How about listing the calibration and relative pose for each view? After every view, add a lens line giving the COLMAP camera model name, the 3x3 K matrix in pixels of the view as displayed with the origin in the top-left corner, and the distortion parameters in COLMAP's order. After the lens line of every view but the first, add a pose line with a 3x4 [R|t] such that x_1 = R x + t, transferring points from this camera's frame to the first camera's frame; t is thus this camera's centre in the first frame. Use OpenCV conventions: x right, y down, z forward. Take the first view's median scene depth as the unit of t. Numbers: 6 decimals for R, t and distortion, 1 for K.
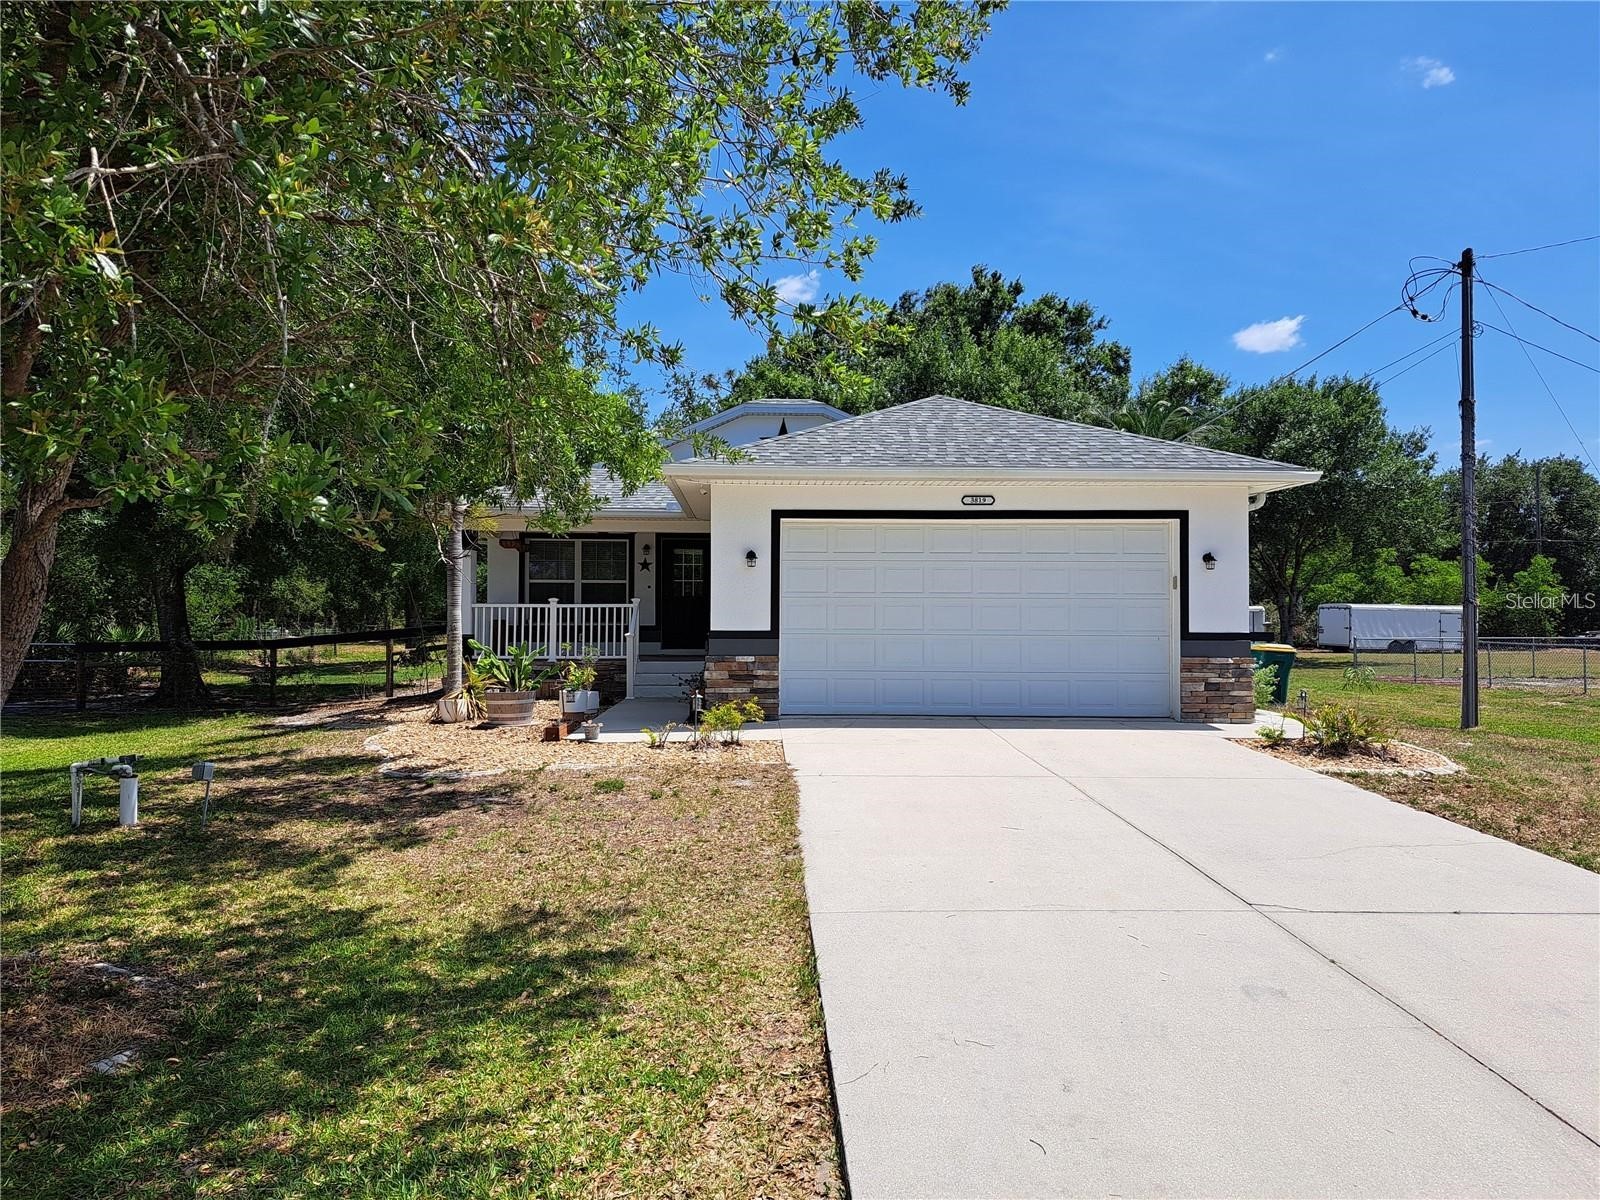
lens RADIAL K [[1156.9, 0, 835.7], [0, 1156.9, 597.7], [0, 0, 1]] dist [0.076997, -0.000330]
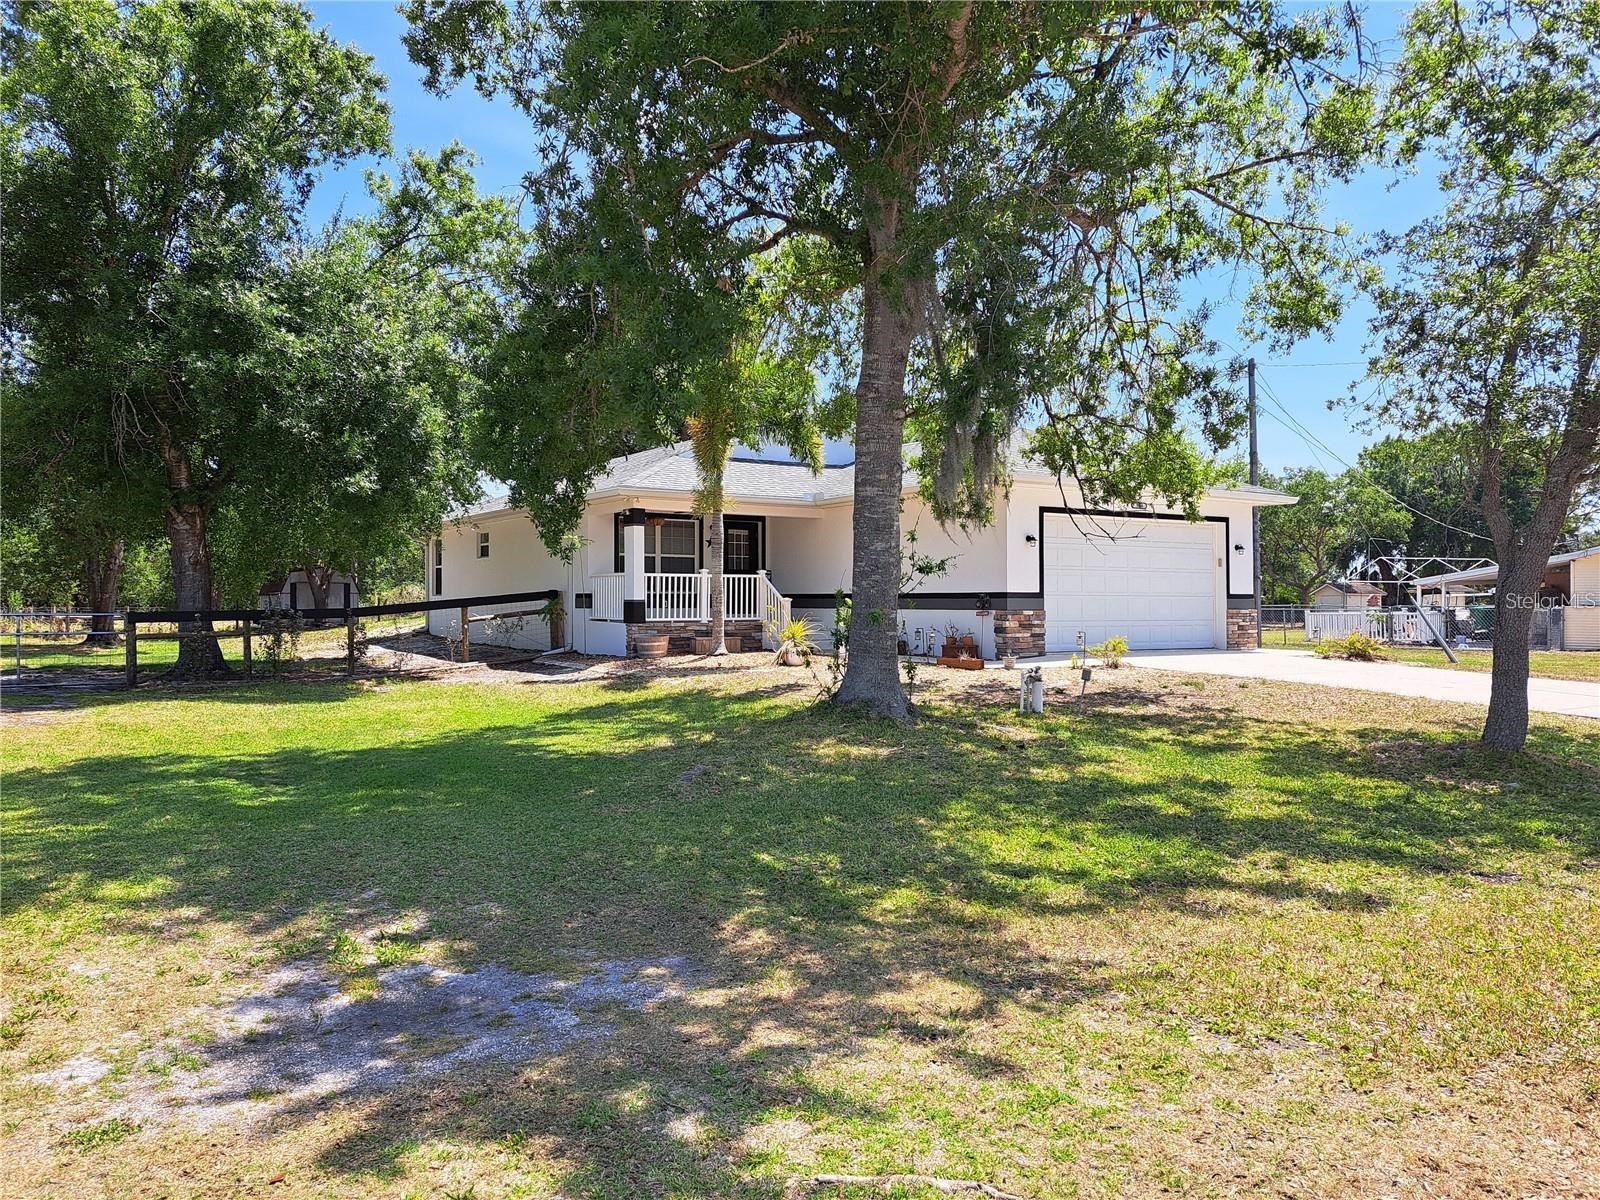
lens RADIAL K [[1139.7, 0, 786.2], [0, 1139.7, 600.4], [0, 0, 1]] dist [0.072667, -0.001935]
pose [[0.865226, -0.001408, 0.501381, -1.002182], [-0.006684, 0.999875, 0.014342, 0.019761], [-0.501338, -0.015760, 0.865108, -0.049098]]
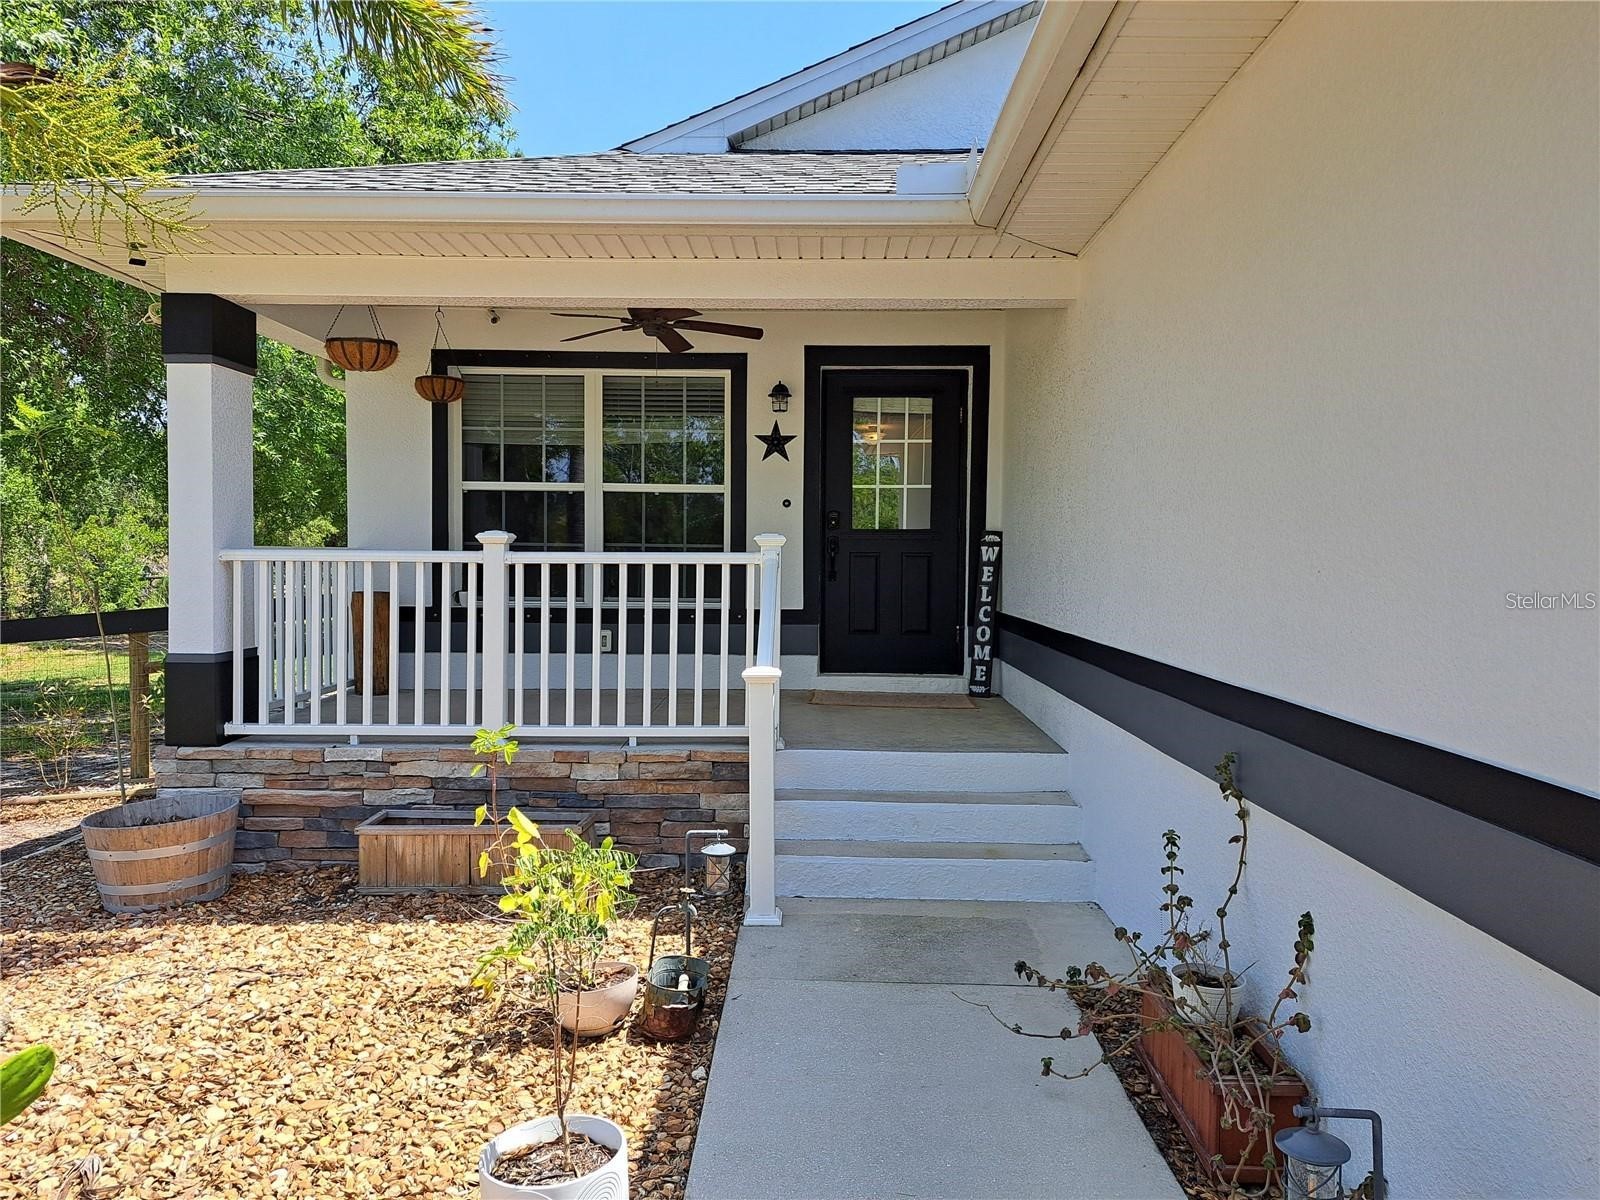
lens RADIAL K [[1139.7, 0, 786.2], [0, 1139.7, 600.4], [0, 0, 1]] dist [0.072667, -0.001935]
pose [[0.996044, 0.007870, -0.088515, -0.192195], [-0.003049, 0.998511, 0.054474, 0.002253], [0.088812, -0.053989, 0.994584, 0.959936]]
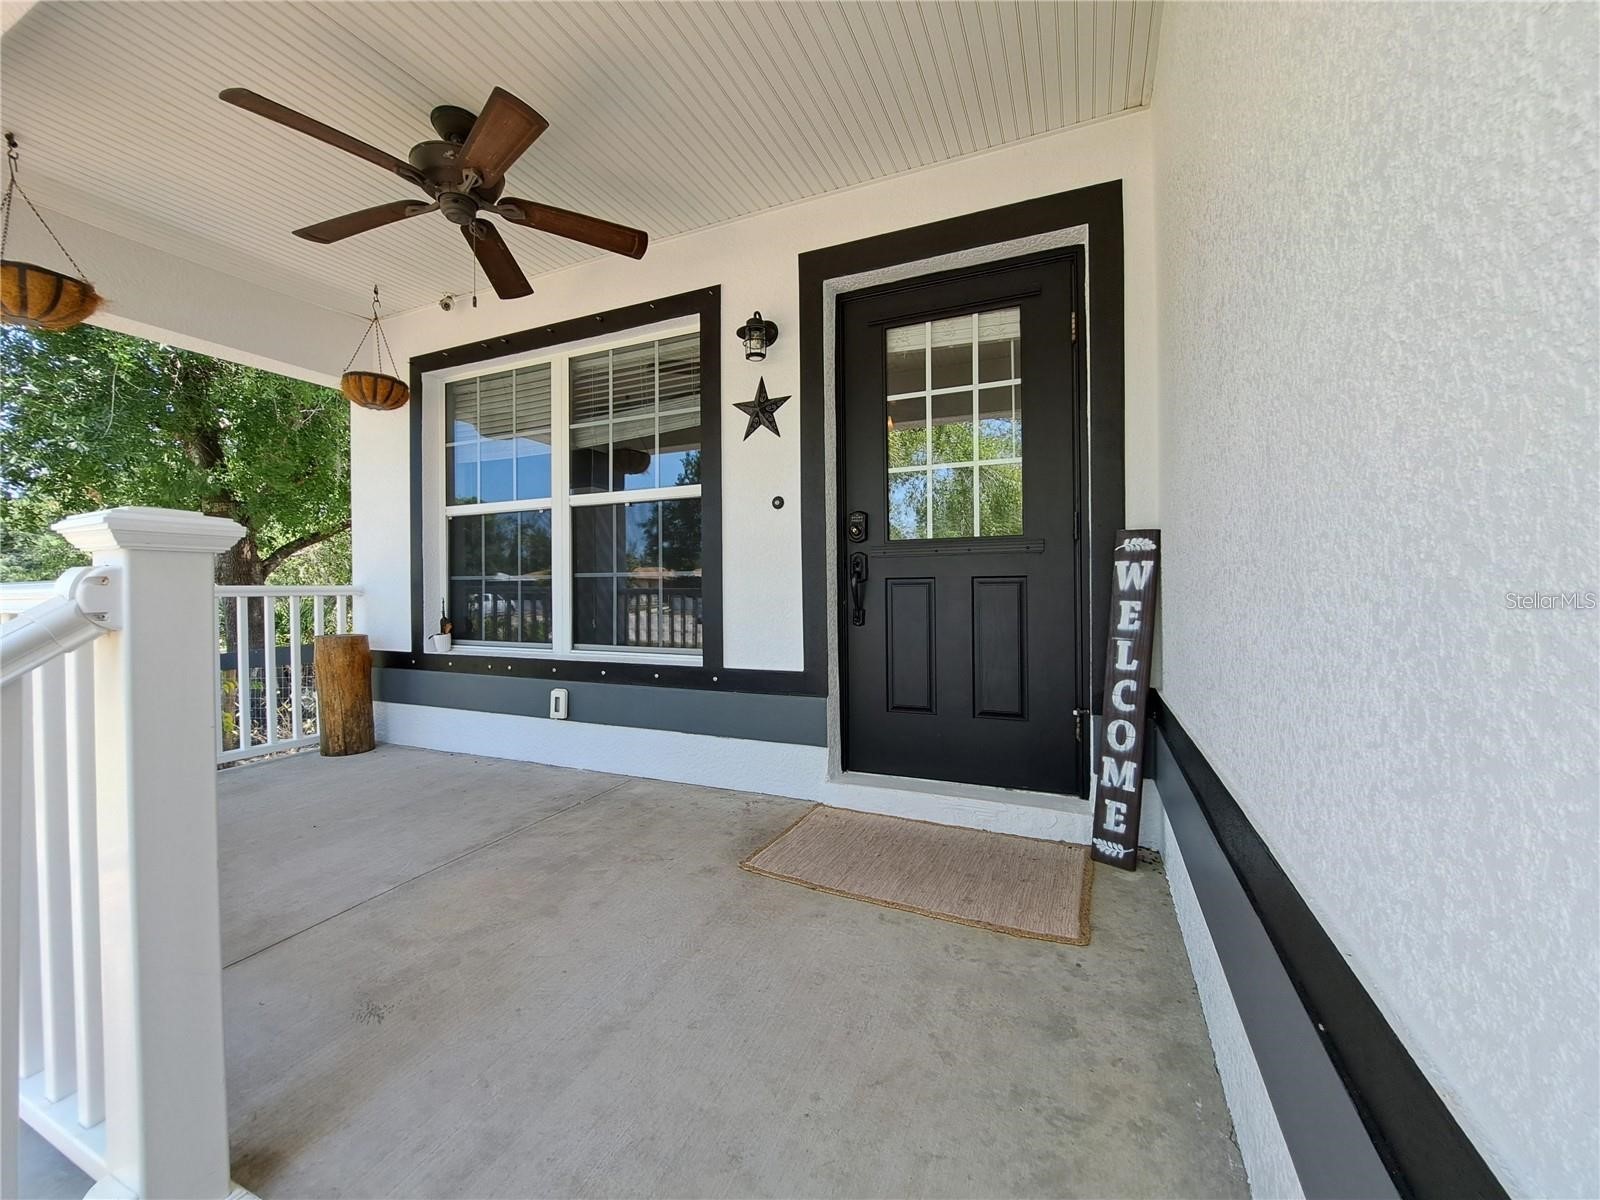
lens RADIAL K [[644.0, 0, 800.9], [0, 644.0, 592.1], [0, 0, 1]] dist [-0.043287, 0.000032]
pose [[0.893736, -0.010249, -0.448477, -0.149238], [0.018037, 0.999752, 0.013097, 0.009683], [0.448231, -0.019795, 0.893698, 1.319563]]
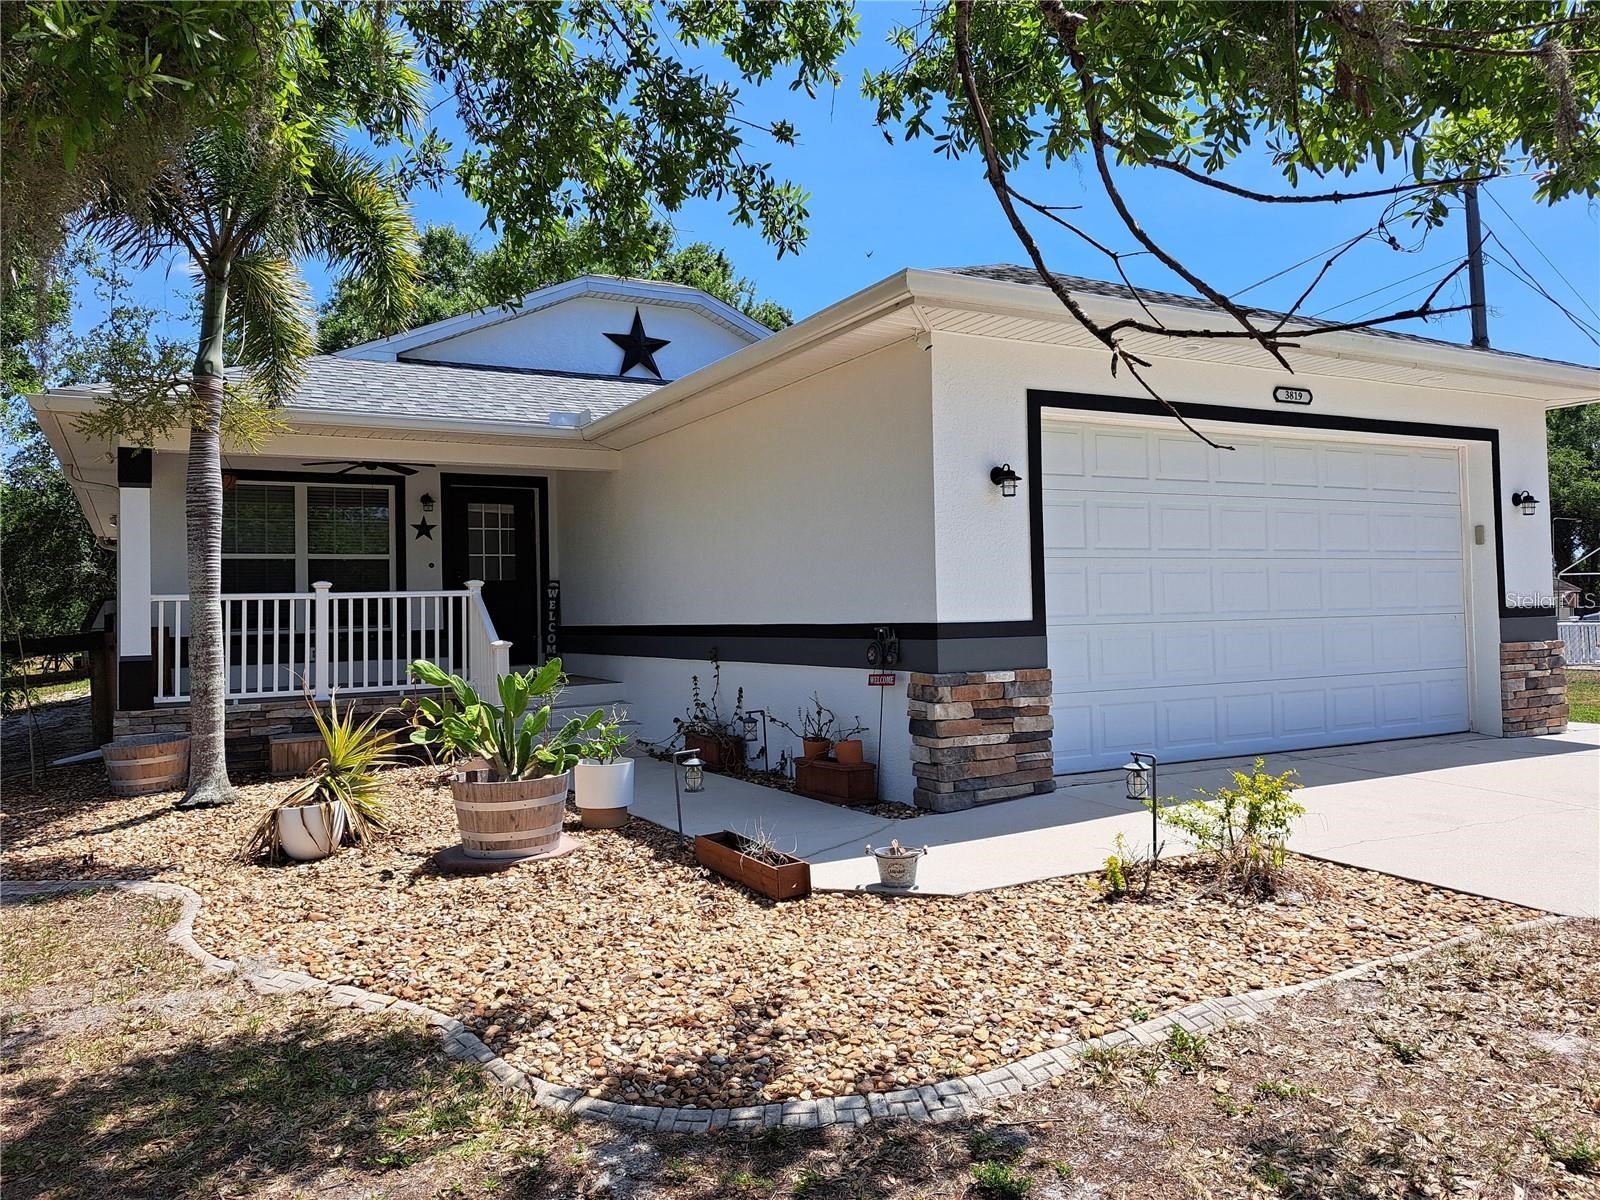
lens RADIAL K [[1147.3, 0, 800.0], [0, 1147.3, 600.0], [0, 0, 1]] dist [0.007716, 0.000838]
pose [[0.899725, -0.019477, 0.436022, -0.369148], [0.019874, 0.999796, 0.003649, 0.014999], [-0.436004, 0.005382, 0.899929, 0.569538]]
